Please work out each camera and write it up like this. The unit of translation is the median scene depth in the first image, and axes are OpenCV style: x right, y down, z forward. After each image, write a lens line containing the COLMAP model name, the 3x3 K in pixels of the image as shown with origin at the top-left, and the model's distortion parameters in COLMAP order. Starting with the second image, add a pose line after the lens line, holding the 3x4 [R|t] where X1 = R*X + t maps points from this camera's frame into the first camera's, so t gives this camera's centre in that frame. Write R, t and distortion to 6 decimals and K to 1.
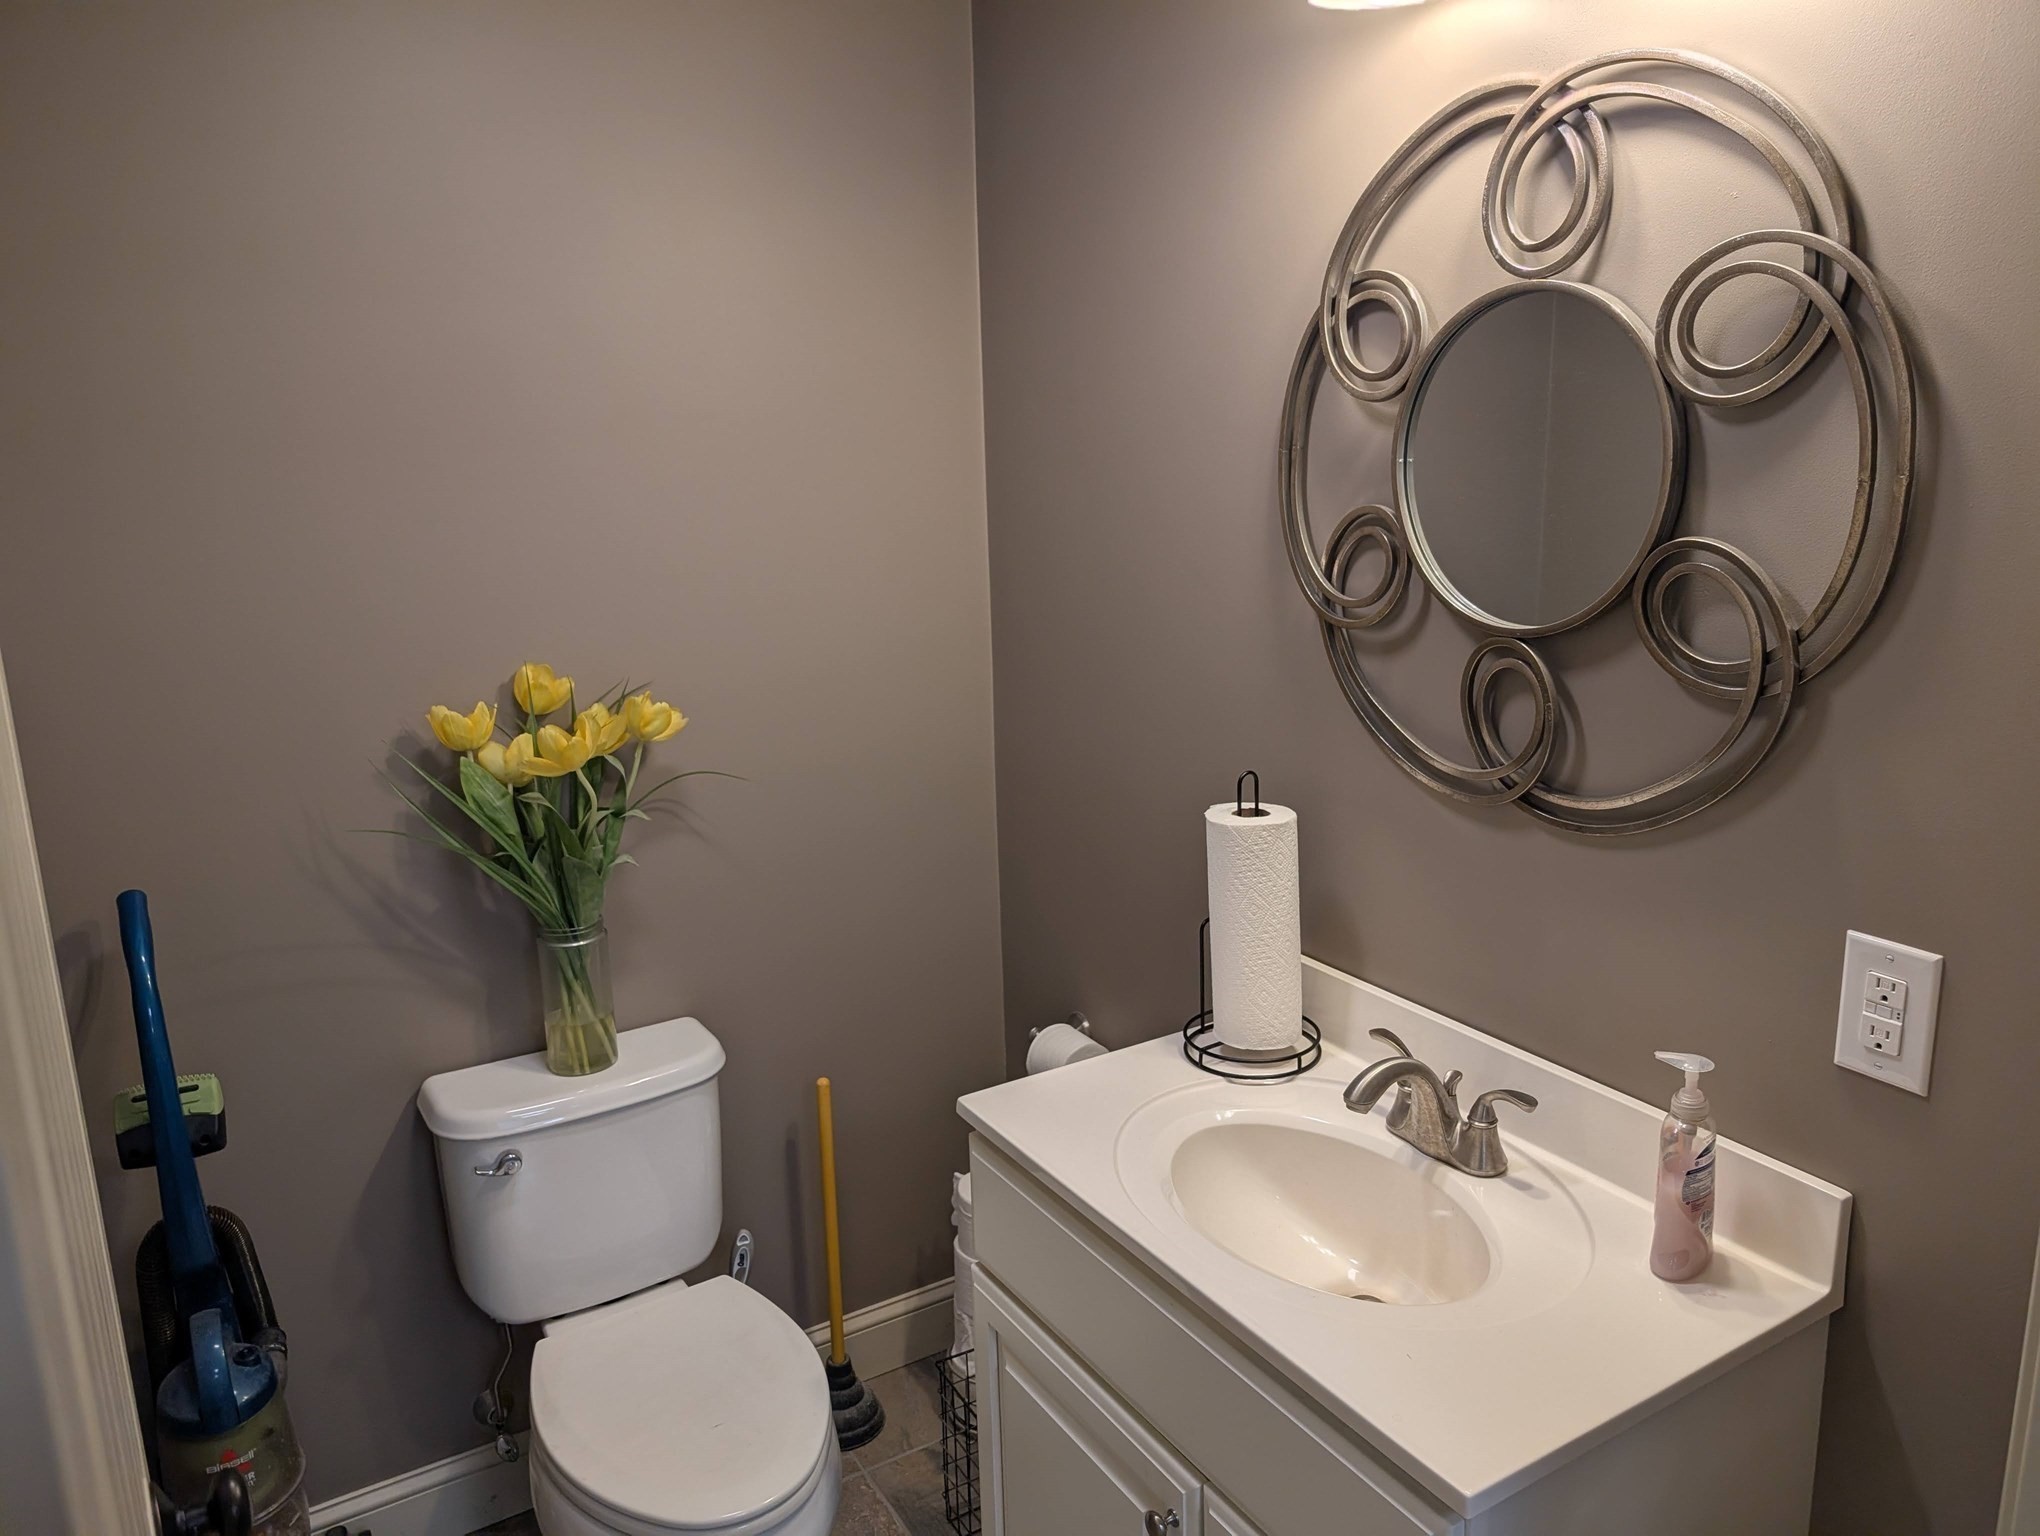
lens RADIAL K [[1459.9, 0, 1090.7], [0, 1459.9, 759.5], [0, 0, 1]] dist [-0.007293, 0.001892]
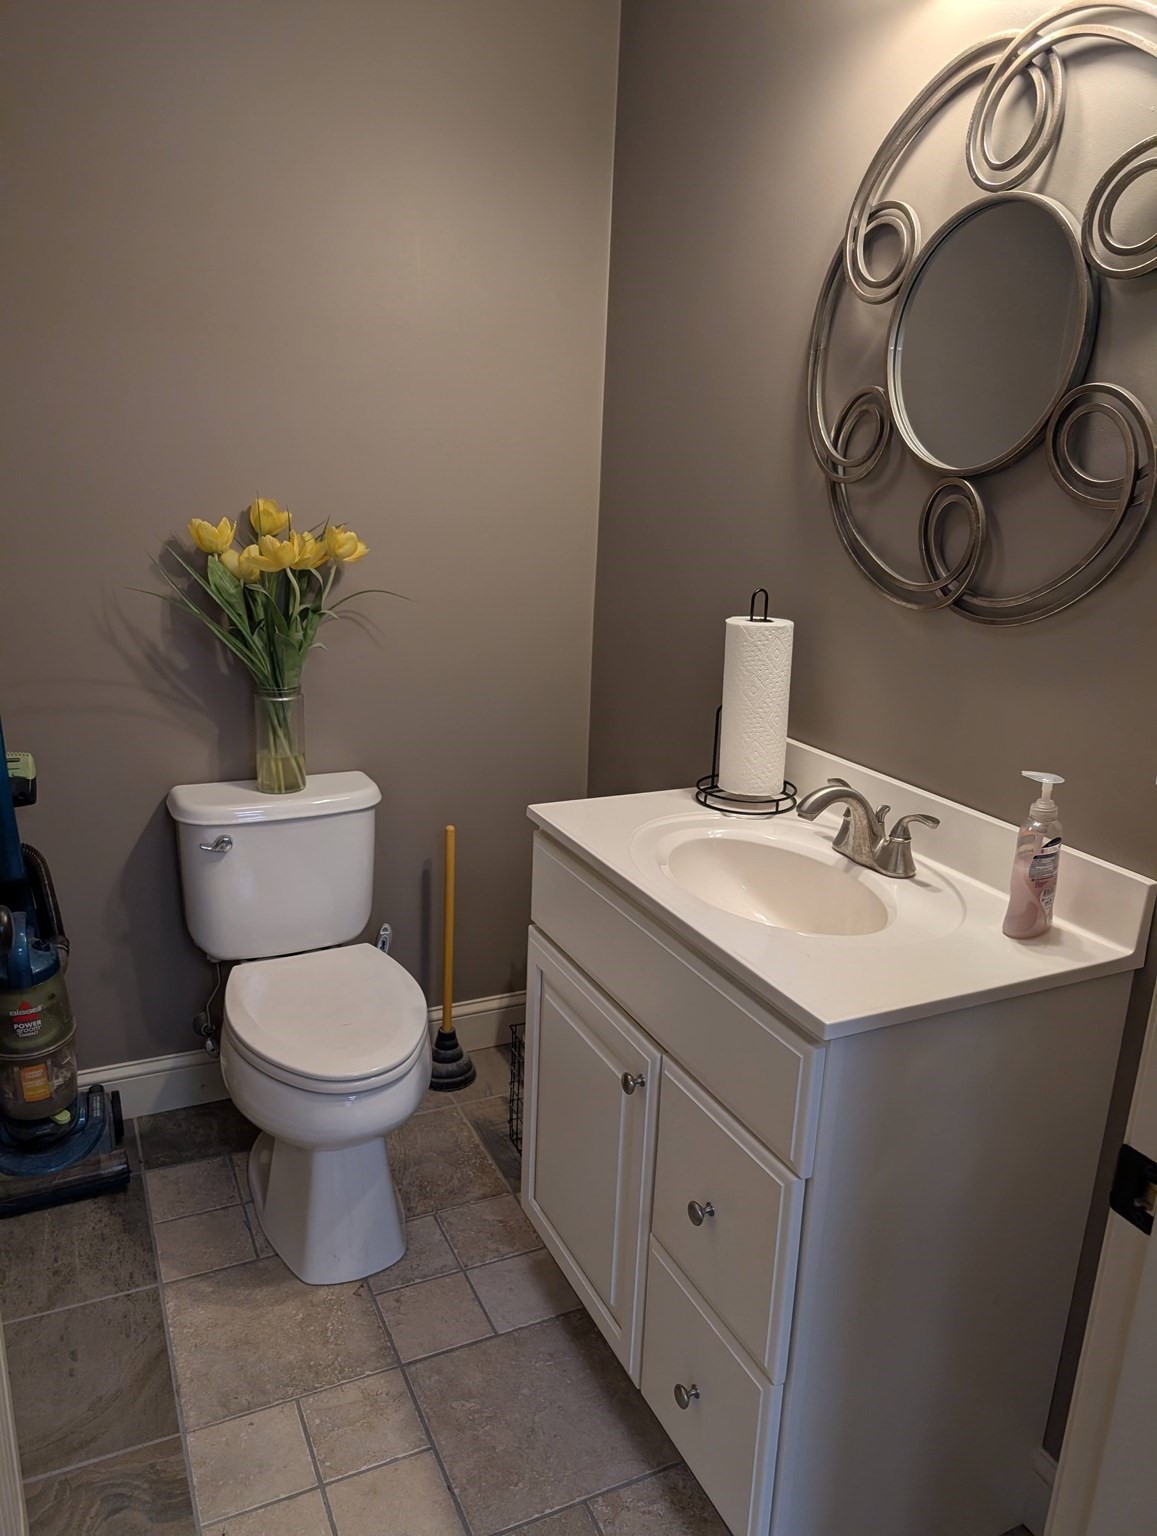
lens RADIAL K [[1103.5, 0, 585.9], [0, 1103.5, 771.1], [0, 0, 1]] dist [0.001072, -0.002334]
pose [[0.990876, 0.088990, -0.101219, 0.069431], [-0.082841, 0.994543, 0.063419, 0.130445], [0.106310, -0.054455, 0.992841, -0.043683]]
